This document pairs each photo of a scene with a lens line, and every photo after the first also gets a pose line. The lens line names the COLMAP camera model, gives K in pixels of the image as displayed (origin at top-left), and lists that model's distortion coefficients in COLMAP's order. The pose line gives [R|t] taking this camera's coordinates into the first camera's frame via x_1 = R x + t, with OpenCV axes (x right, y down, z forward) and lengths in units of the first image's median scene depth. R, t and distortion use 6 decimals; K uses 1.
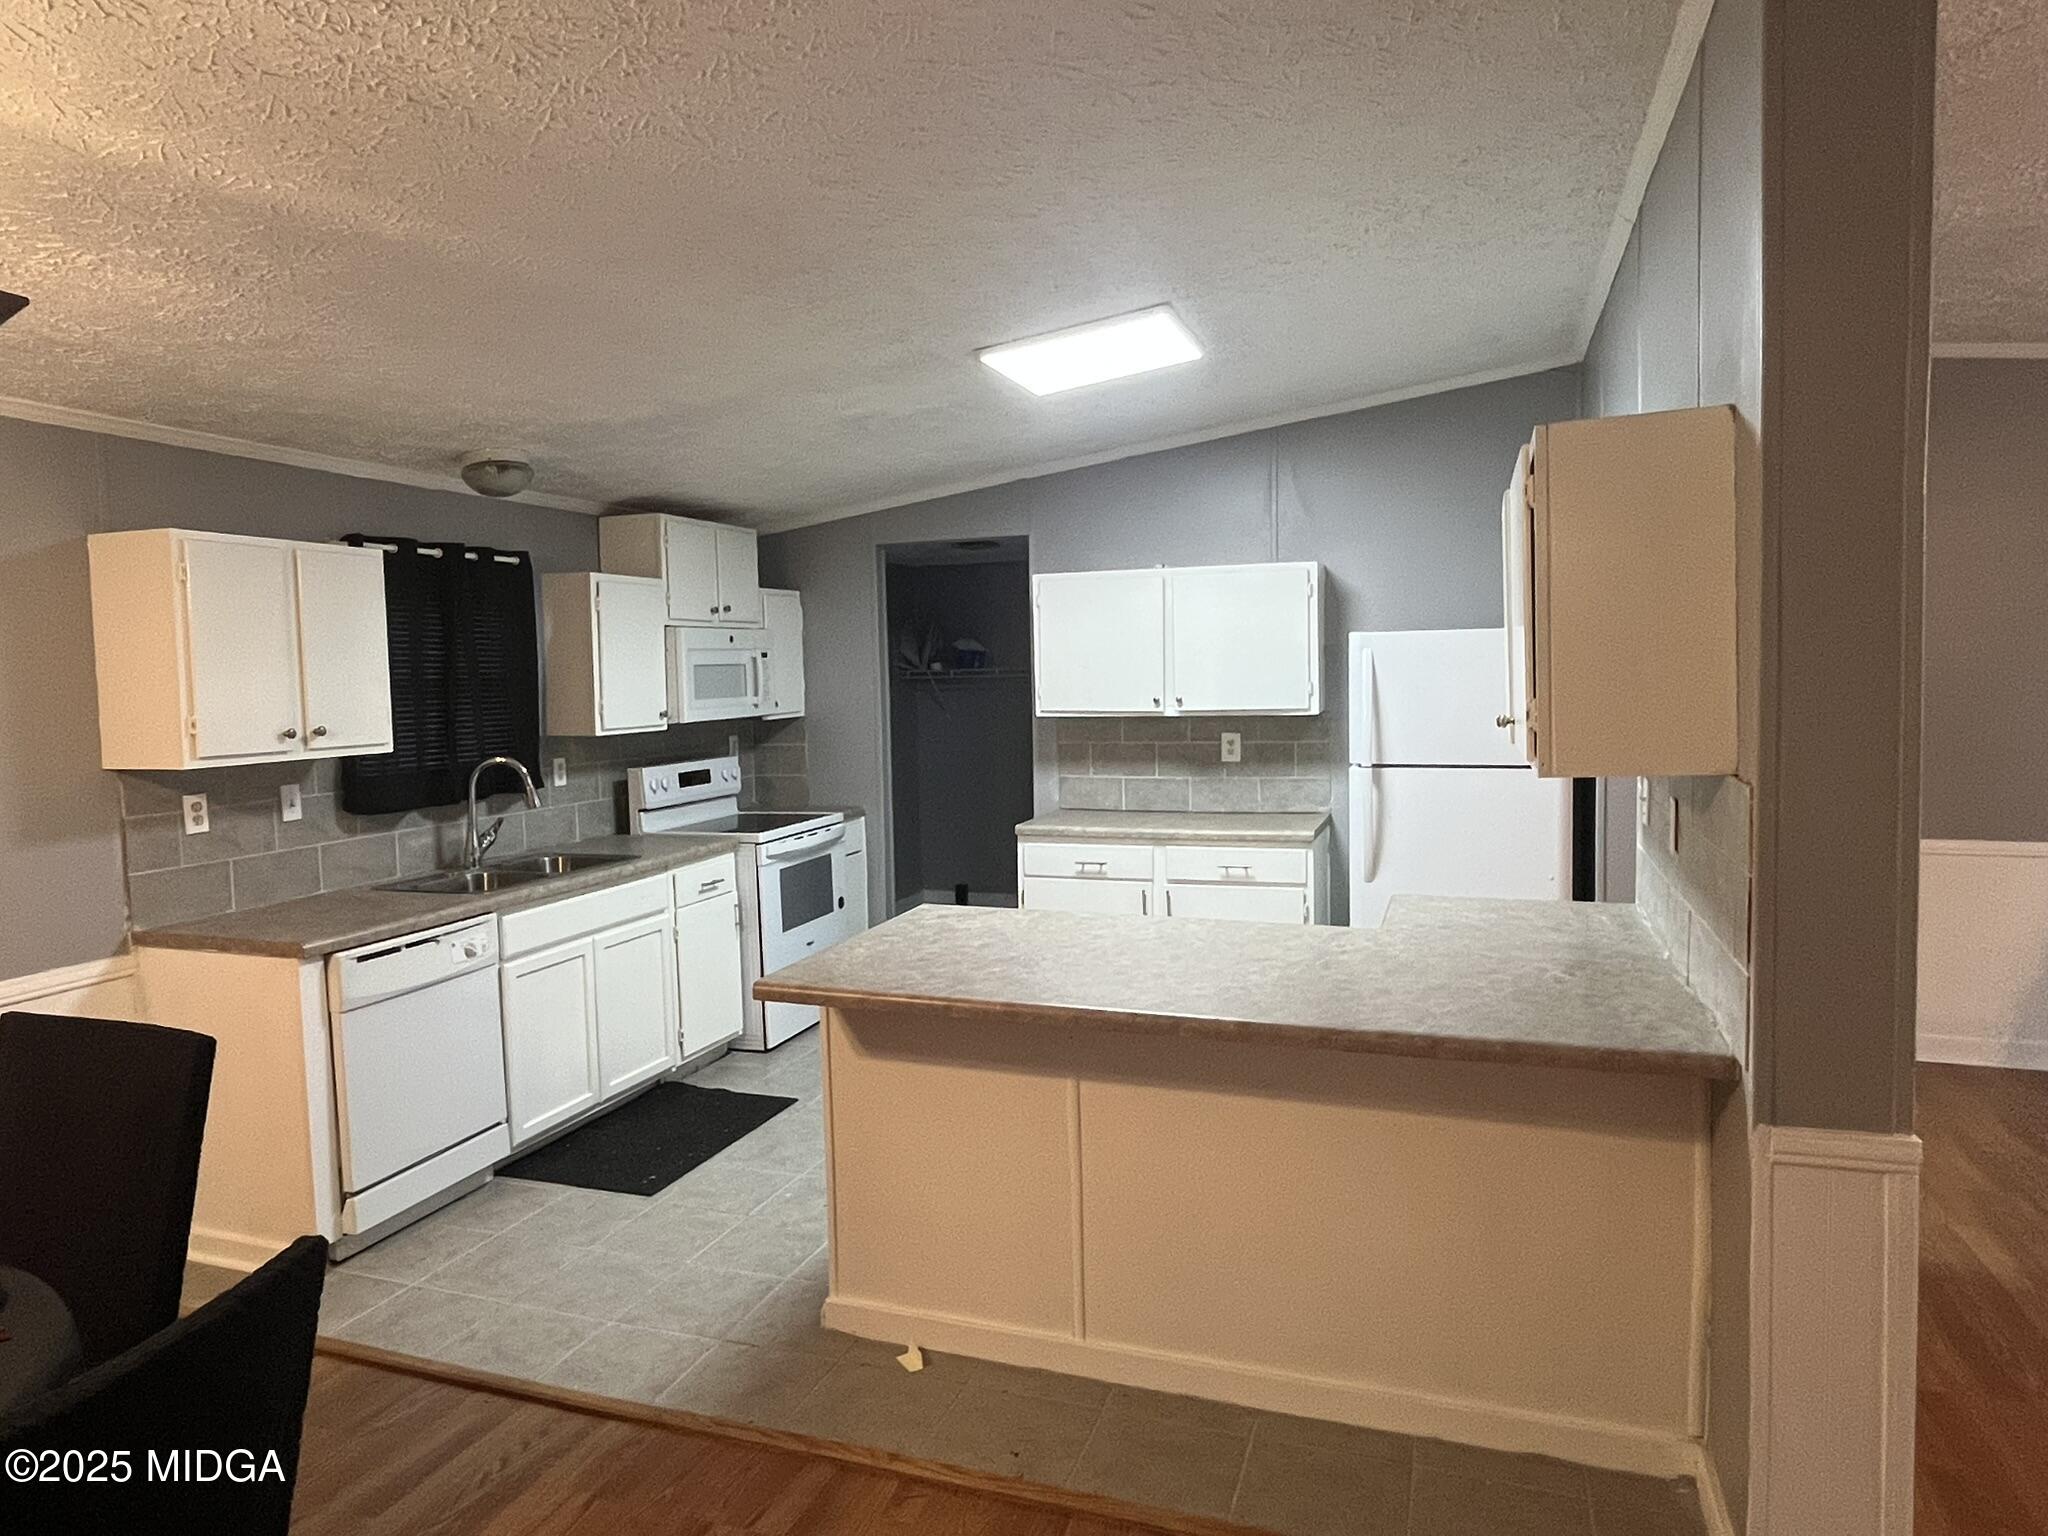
lens RADIAL K [[1263.3, 0, 1012.4], [0, 1263.3, 752.5], [0, 0, 1]] dist [-0.004854, -0.000219]
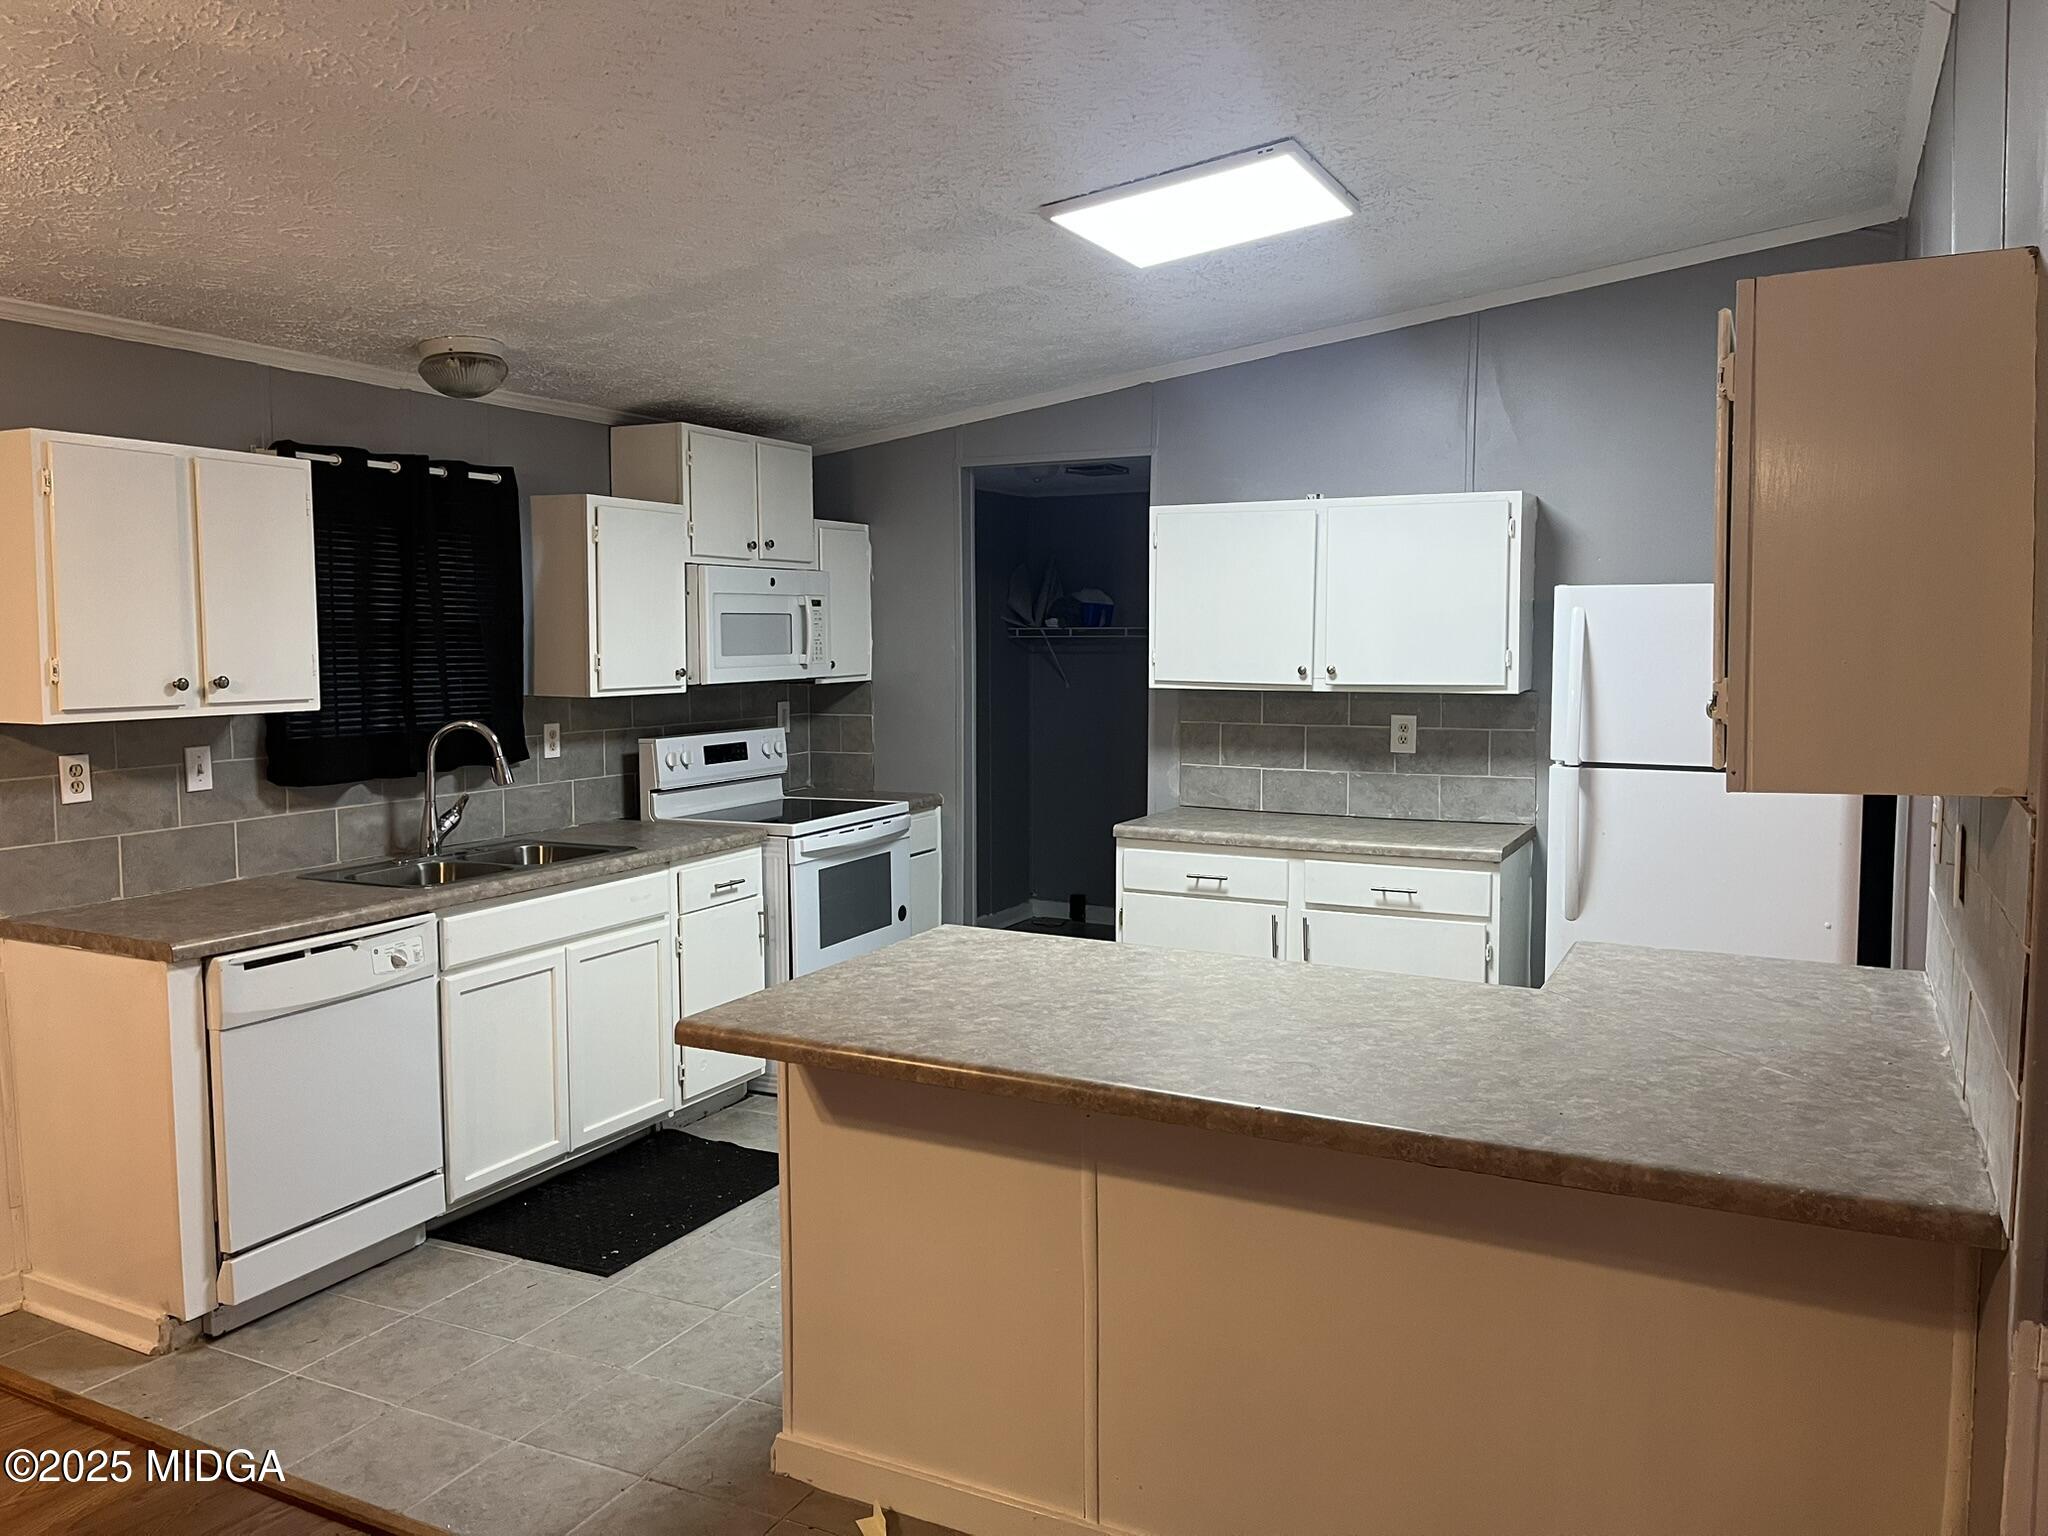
lens RADIAL K [[1531.6, 0, 1021.2], [0, 1531.6, 749.3], [0, 0, 1]] dist [0.080754, -0.111069]
pose [[0.992593, 0.030121, -0.117697, 0.067953], [-0.028596, 0.999484, 0.014620, -0.002522], [0.118076, -0.011146, 0.992942, 0.056103]]
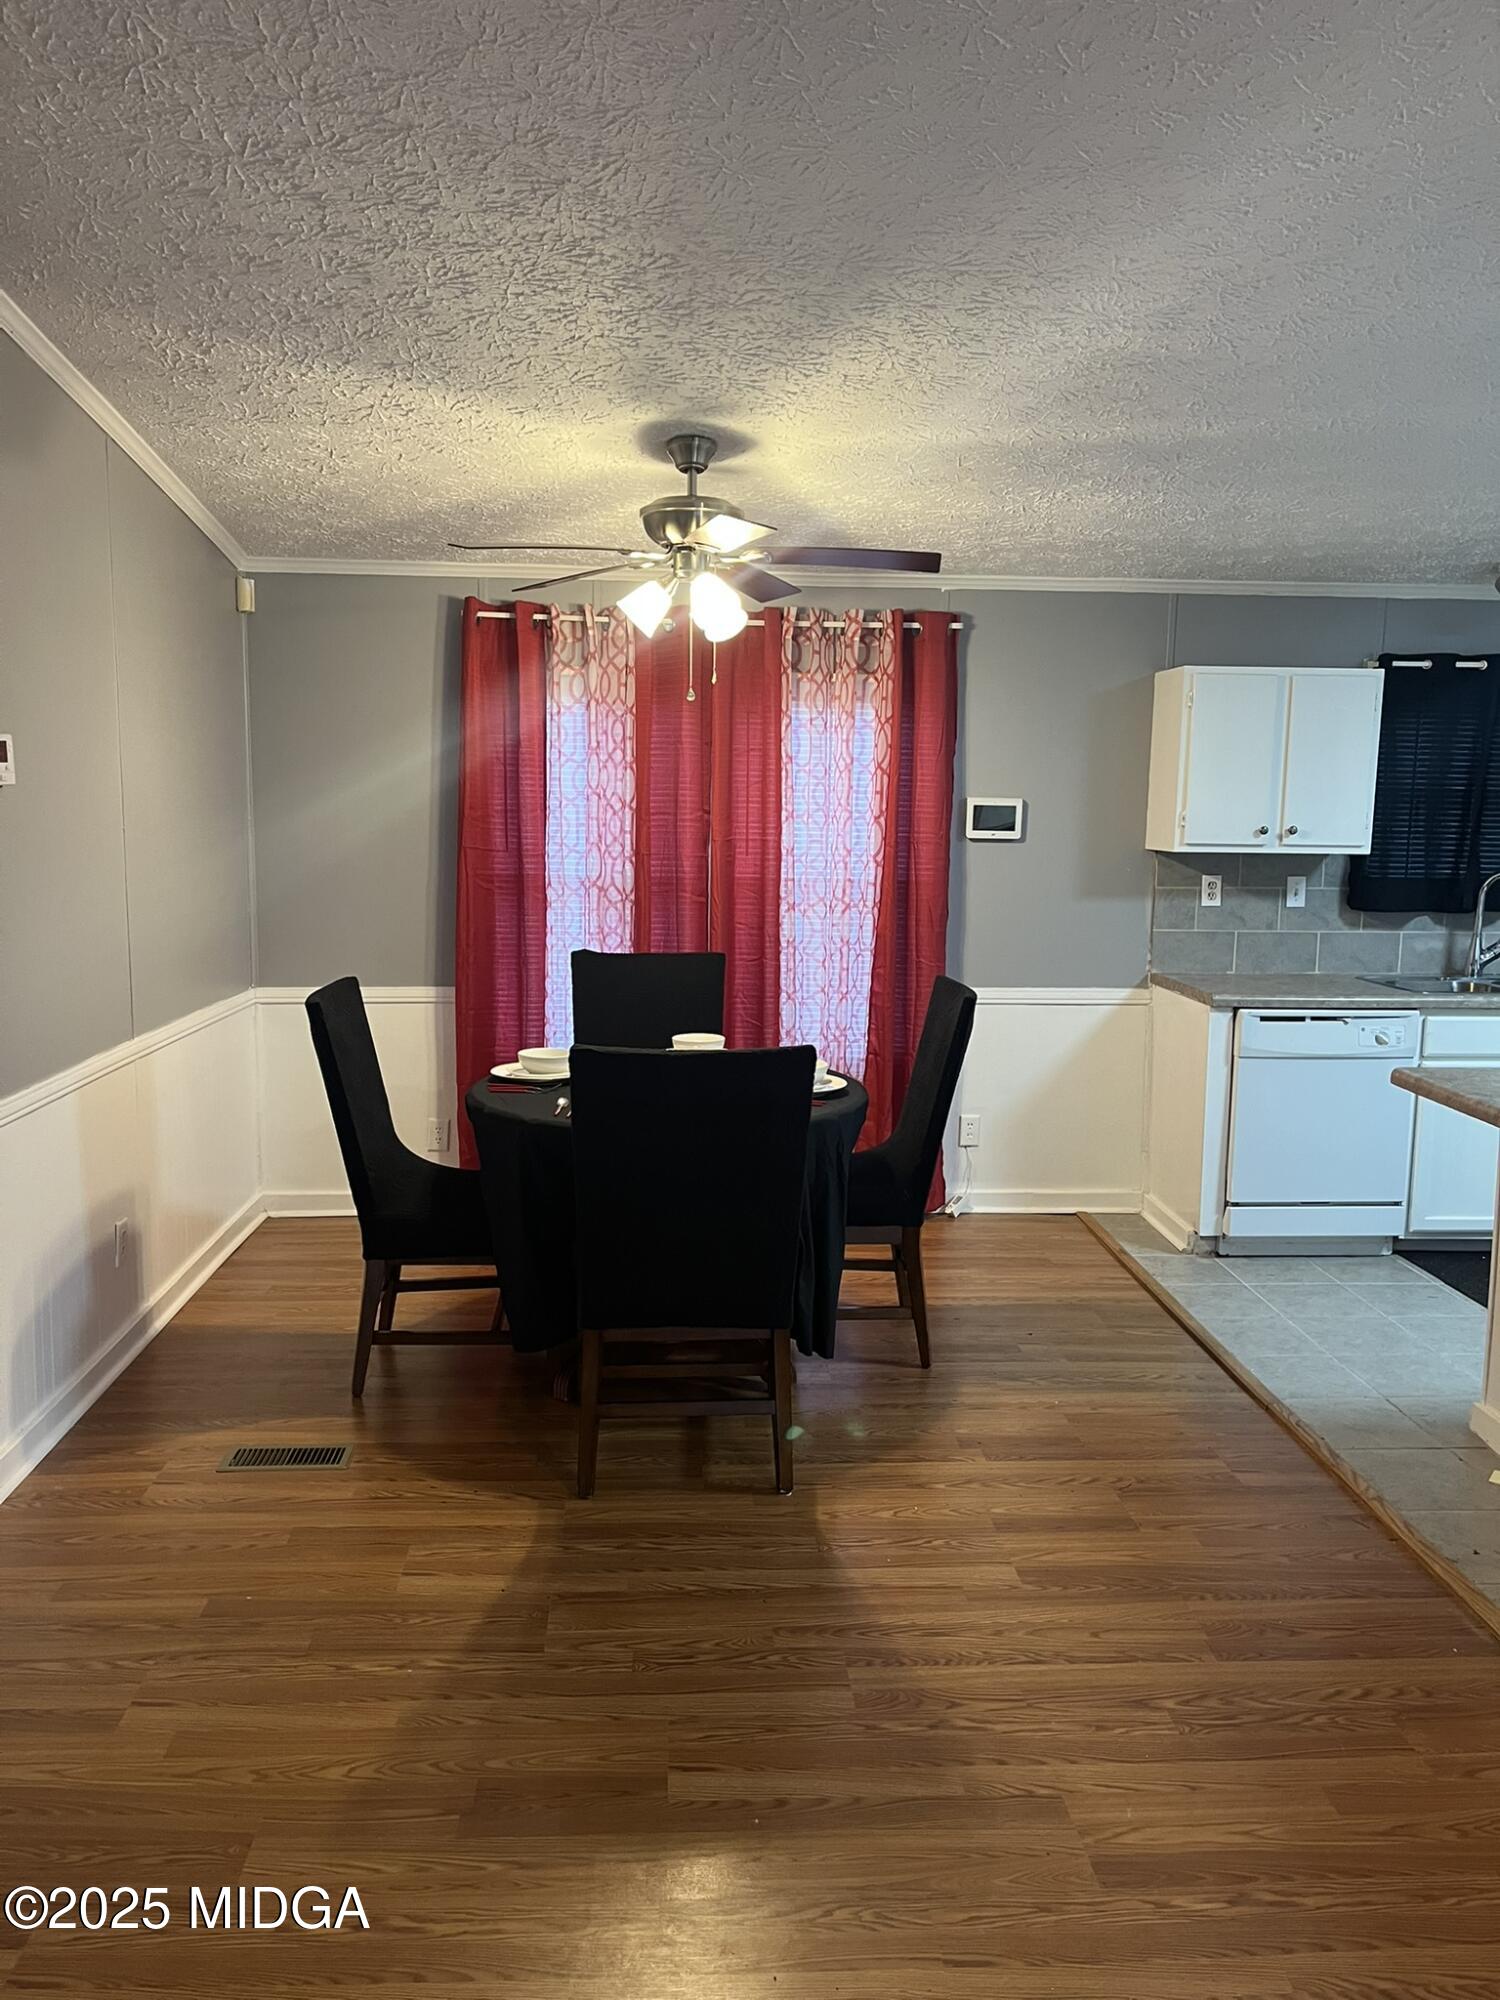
lens RADIAL K [[1520.8, 0, 750.9], [0, 1520.8, 1021.9], [0, 0, 1]] dist [0.003911, 0.002058]
pose [[0.390902, 0.160693, -0.906297, 0.478202], [-0.079795, 0.986852, 0.140558, 0.000410], [0.916967, 0.017374, 0.398585, -0.026569]]
